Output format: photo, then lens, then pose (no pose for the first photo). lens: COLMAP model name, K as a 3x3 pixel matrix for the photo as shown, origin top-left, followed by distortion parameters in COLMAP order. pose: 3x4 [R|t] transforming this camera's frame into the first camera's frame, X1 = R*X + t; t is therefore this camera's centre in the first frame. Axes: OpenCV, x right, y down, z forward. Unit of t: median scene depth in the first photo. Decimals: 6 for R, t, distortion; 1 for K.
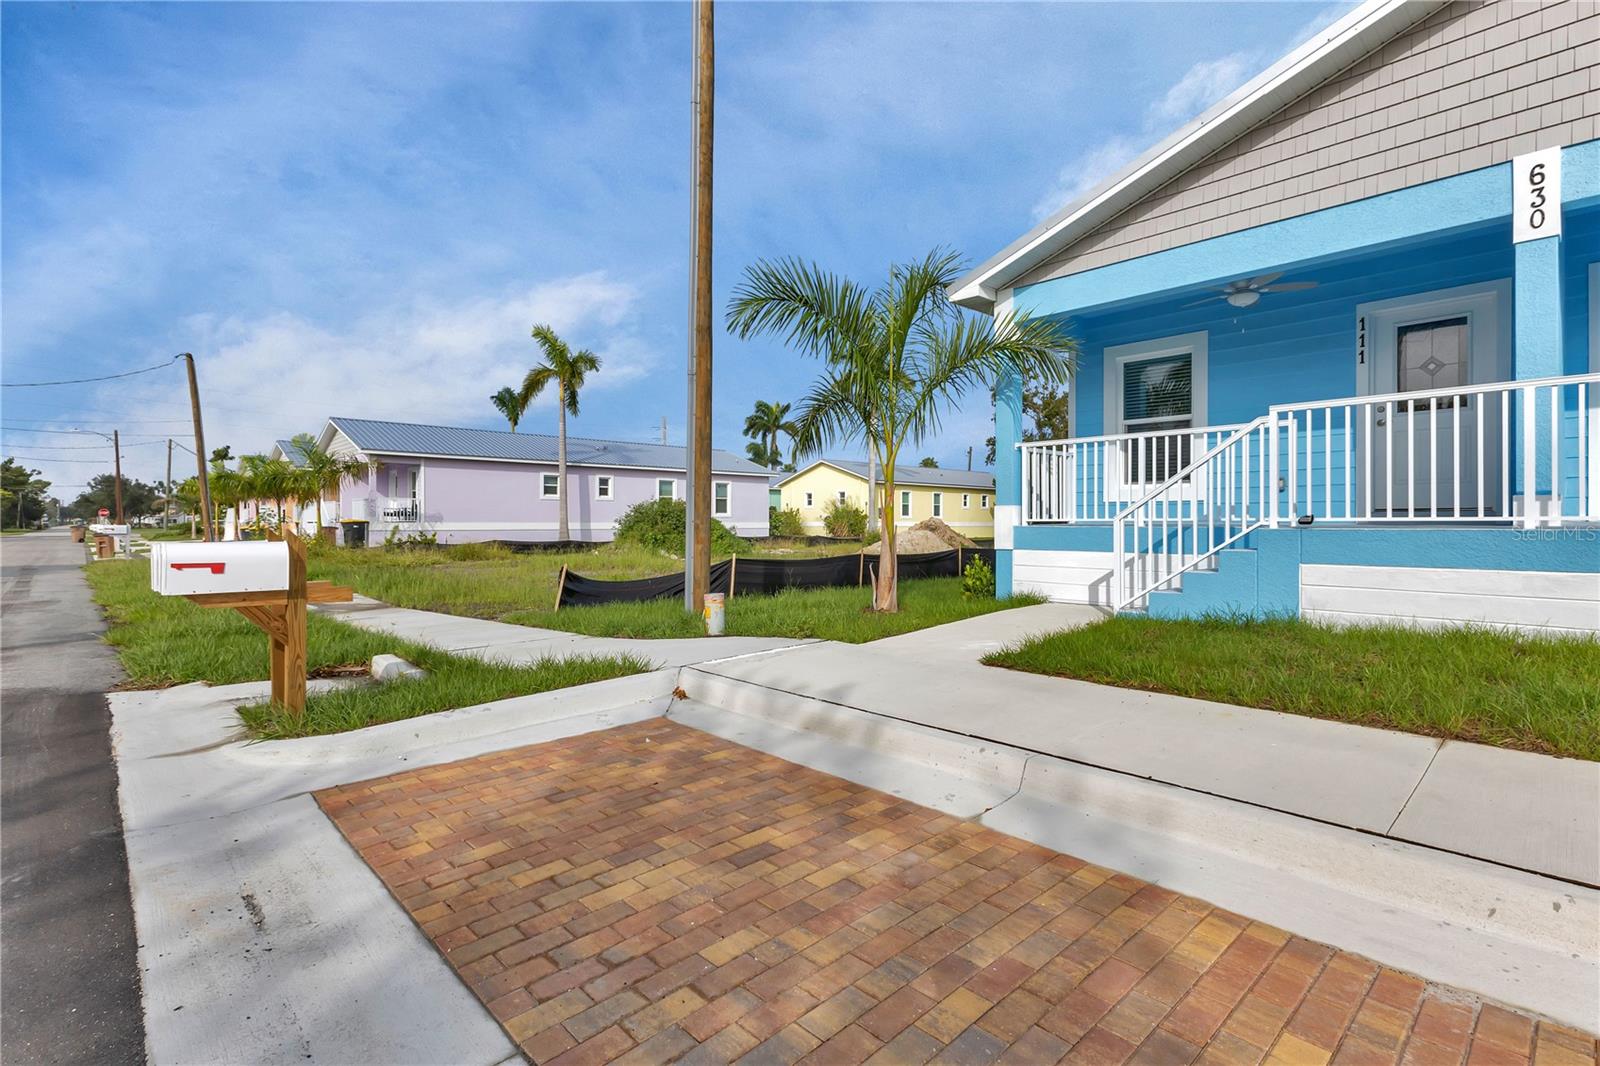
lens RADIAL K [[722.5, 0, 803.0], [0, 722.5, 518.8], [0, 0, 1]] dist [0.001009, 0.000013]
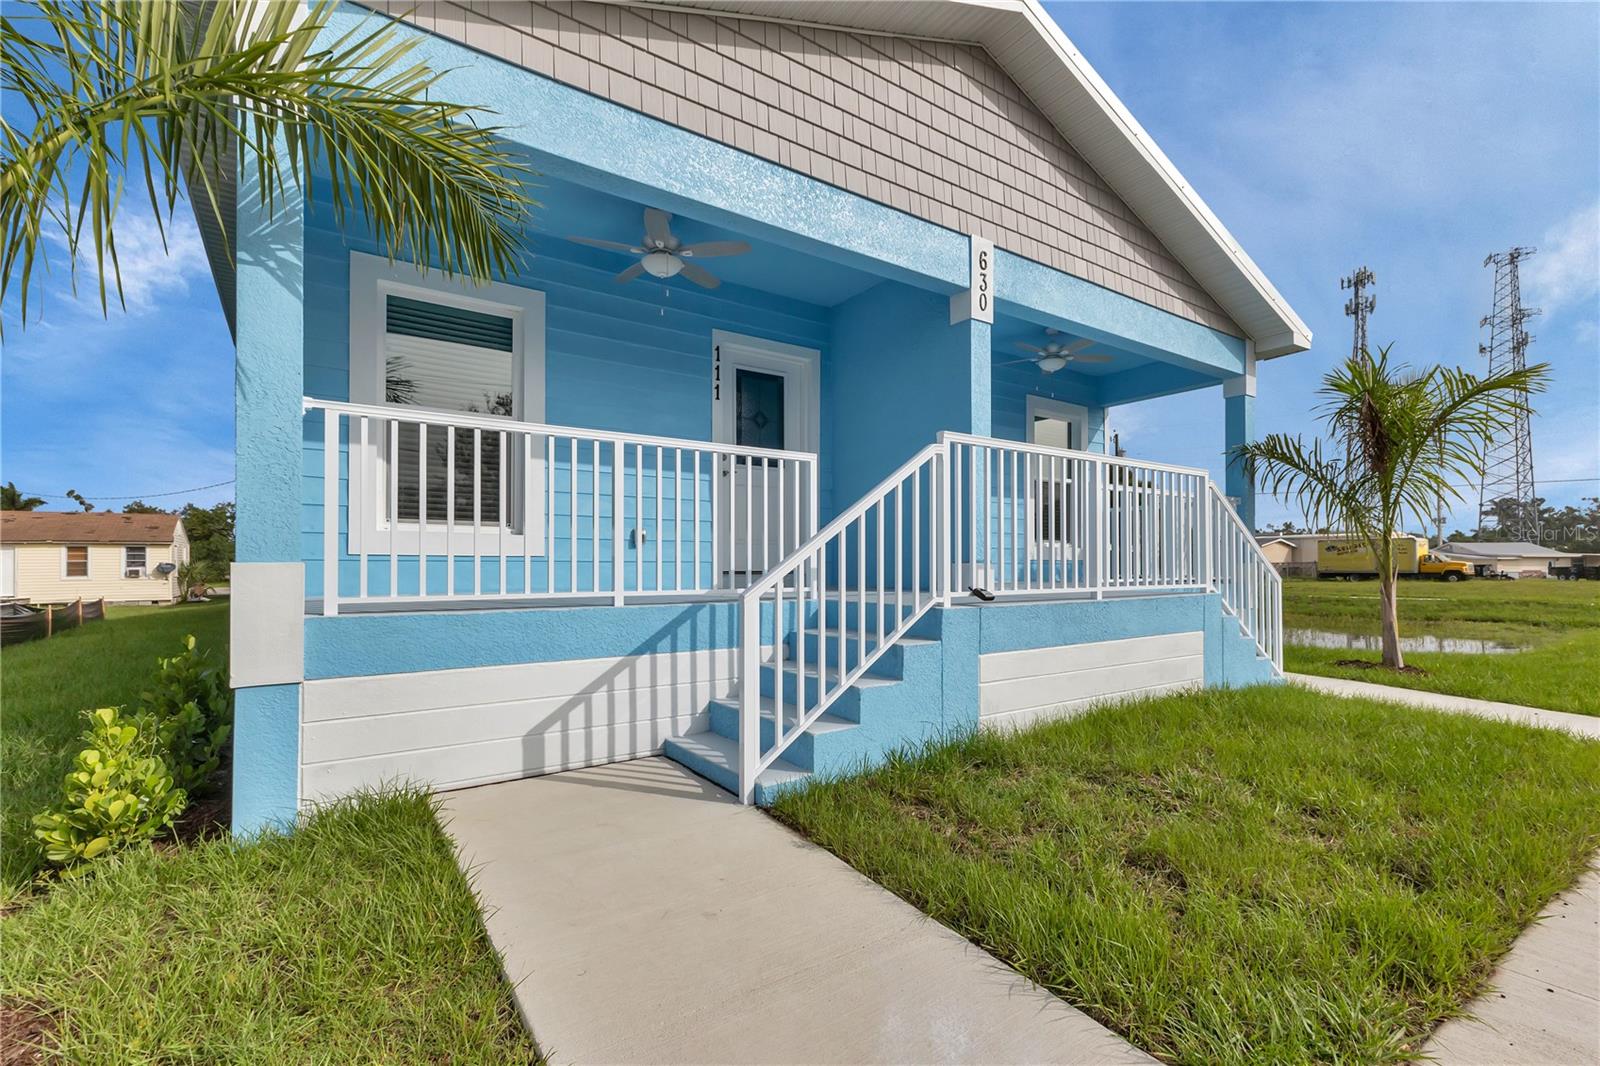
lens RADIAL K [[719.0, 0, 805.0], [0, 719.0, 562.2], [0, 0, 1]] dist [0.001653, 0.000054]
pose [[0.157888, 0.006773, 0.987434, -0.051523], [-0.003651, 0.999974, -0.006275, -0.023859], [-0.987450, -0.002614, 0.157909, 0.939350]]
